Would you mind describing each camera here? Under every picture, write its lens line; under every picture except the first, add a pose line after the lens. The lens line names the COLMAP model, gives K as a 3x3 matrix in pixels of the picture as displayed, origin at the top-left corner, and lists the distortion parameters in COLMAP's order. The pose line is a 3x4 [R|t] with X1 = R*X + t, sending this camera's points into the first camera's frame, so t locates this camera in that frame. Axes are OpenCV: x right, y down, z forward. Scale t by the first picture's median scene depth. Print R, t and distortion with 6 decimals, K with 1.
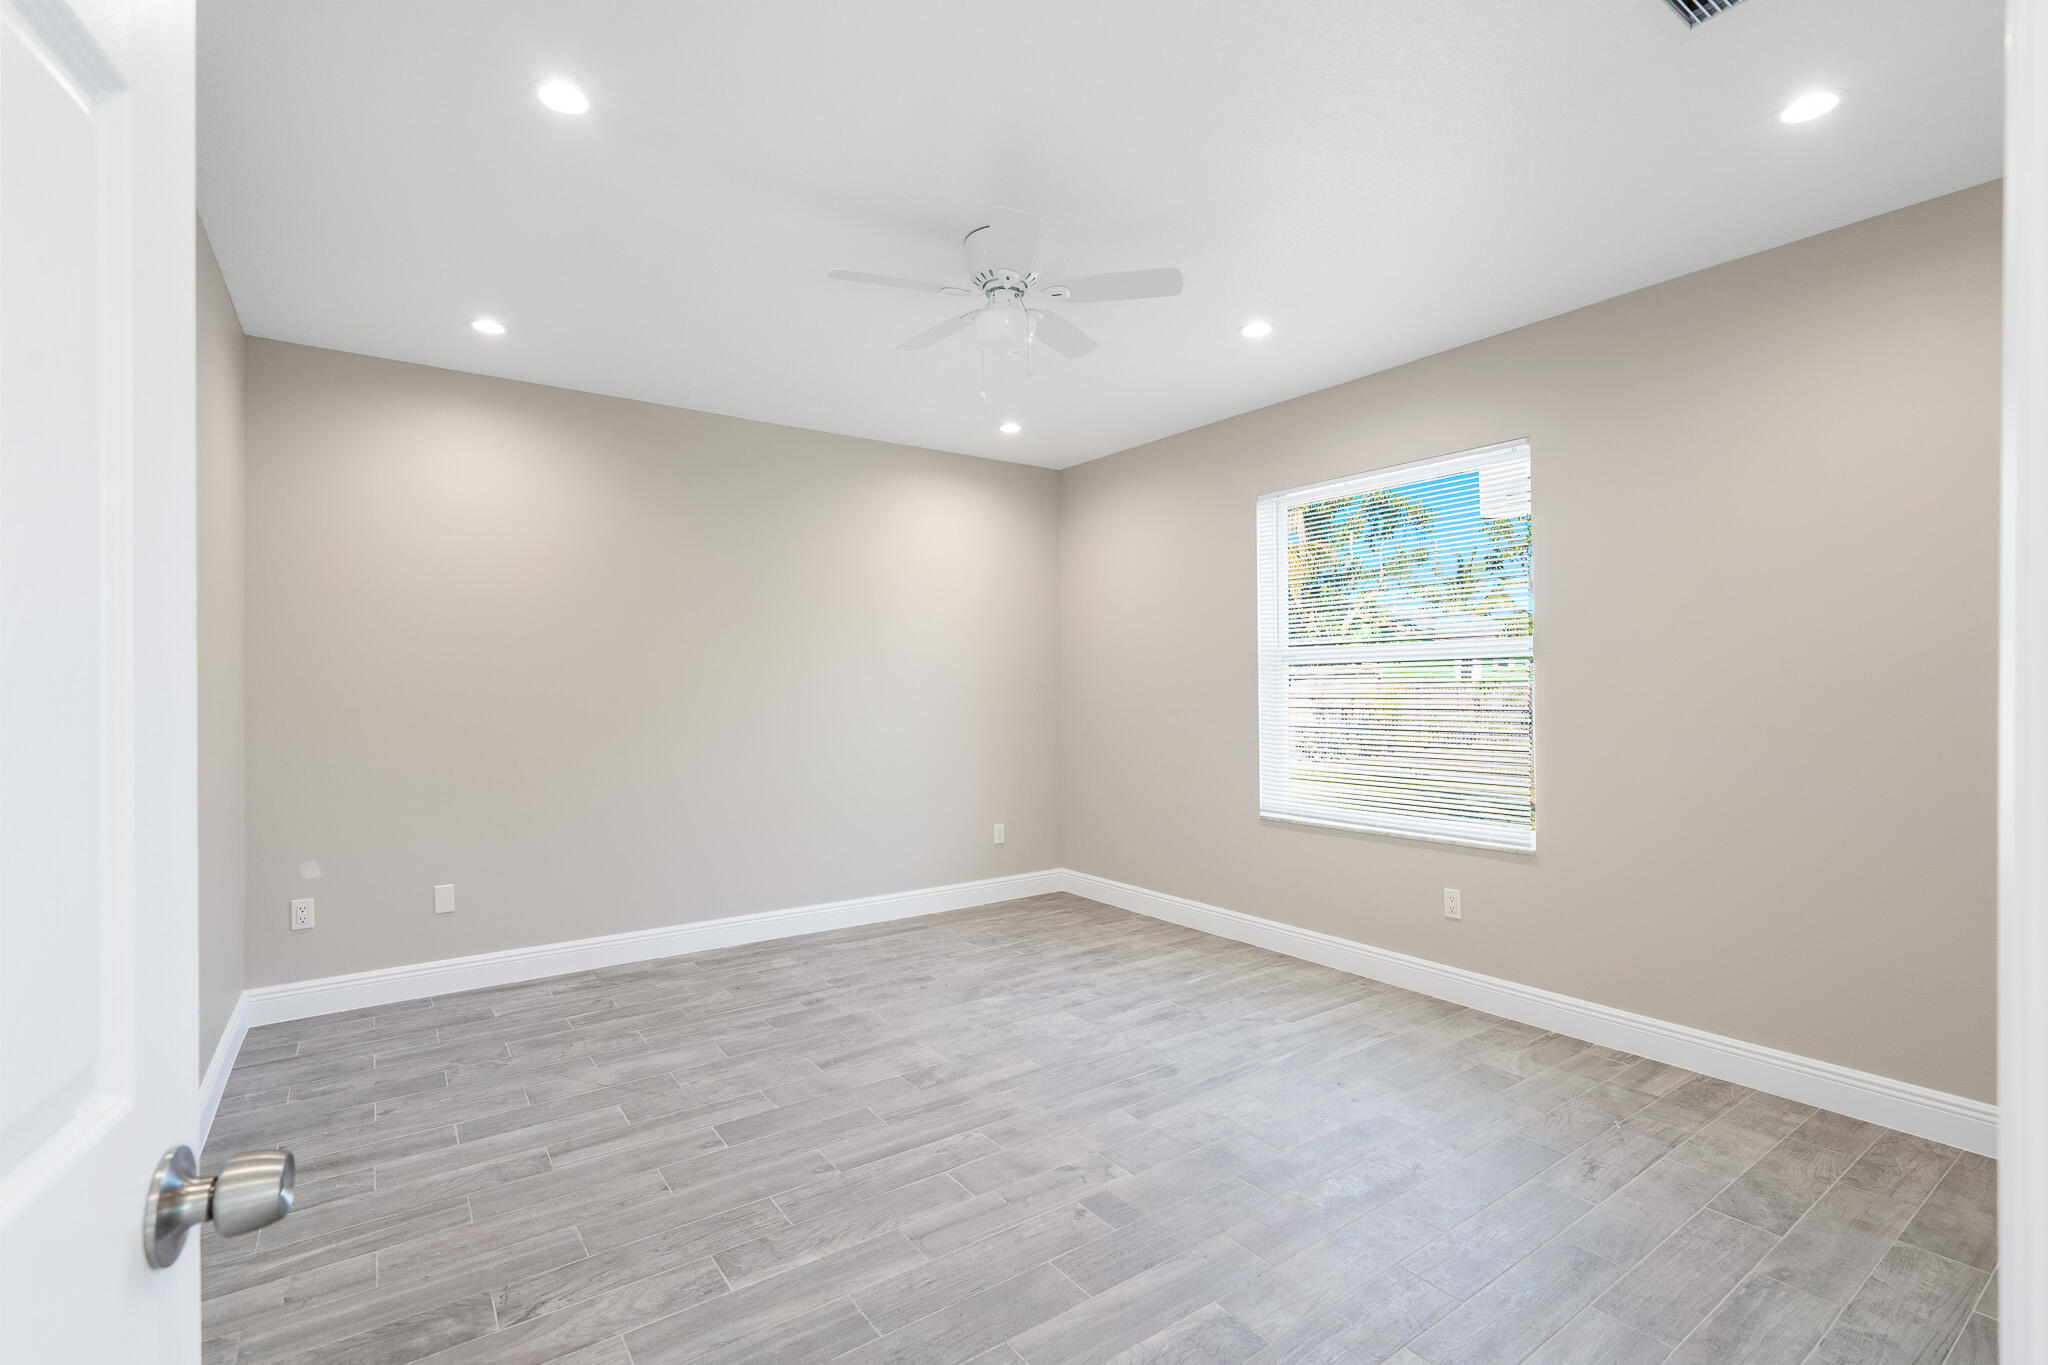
lens RADIAL K [[922.1, 0, 1023.4], [0, 922.1, 686.0], [0, 0, 1]] dist [-0.000370, 0.001342]
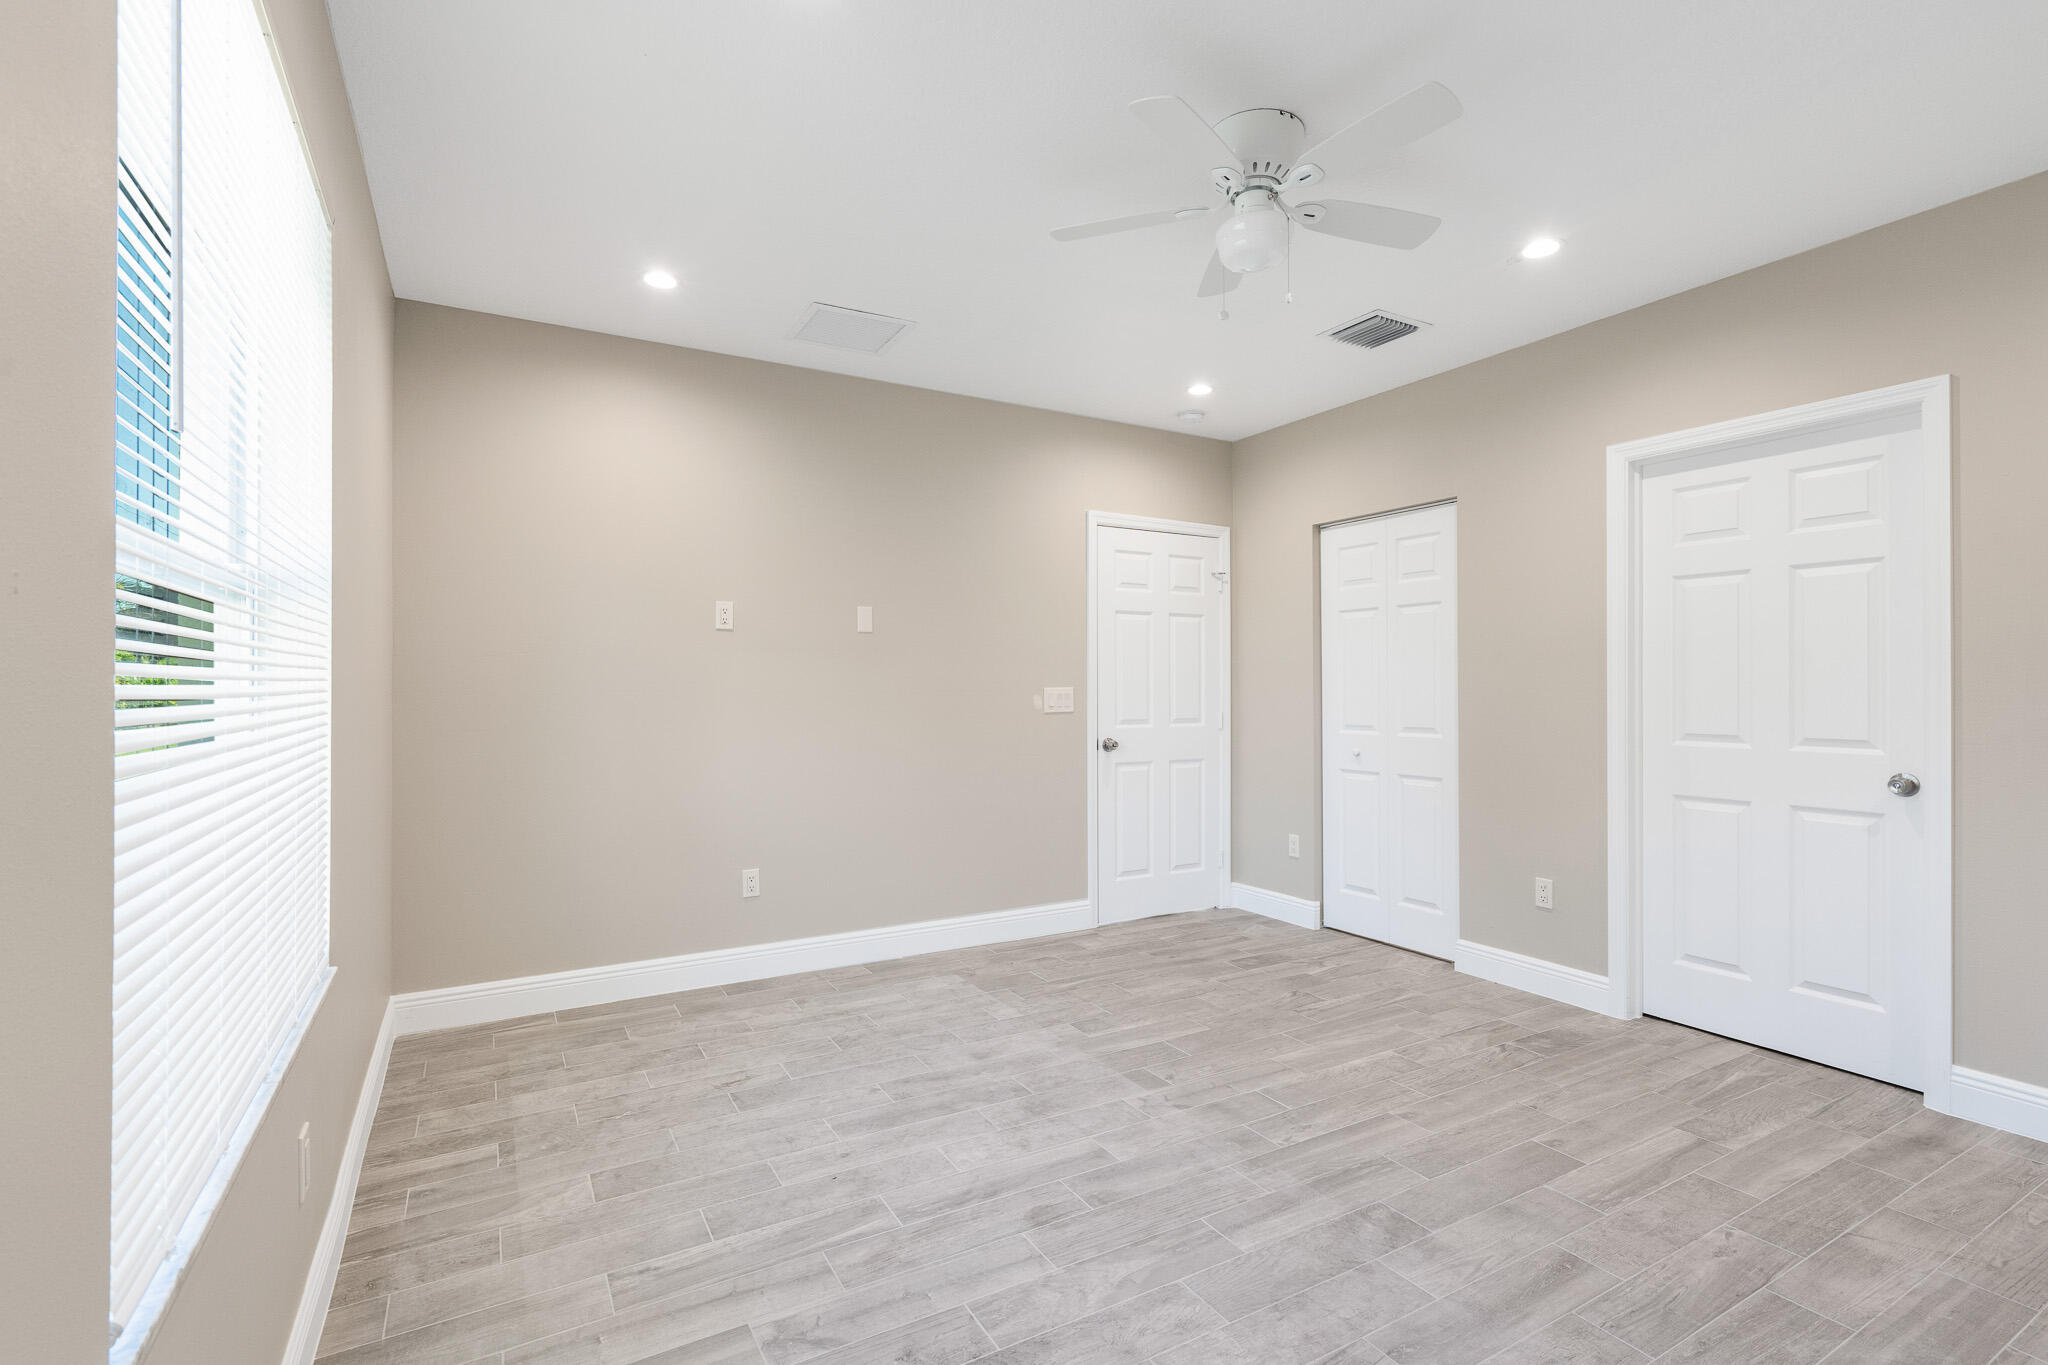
lens RADIAL K [[922.1, 0, 1023.4], [0, 922.1, 686.0], [0, 0, 1]] dist [-0.000370, 0.001342]
pose [[-0.994760, 0.004871, 0.102119, 0.108031], [0.004673, 0.999987, -0.002186, 0.016294], [-0.102128, -0.001697, -0.994770, 1.906729]]
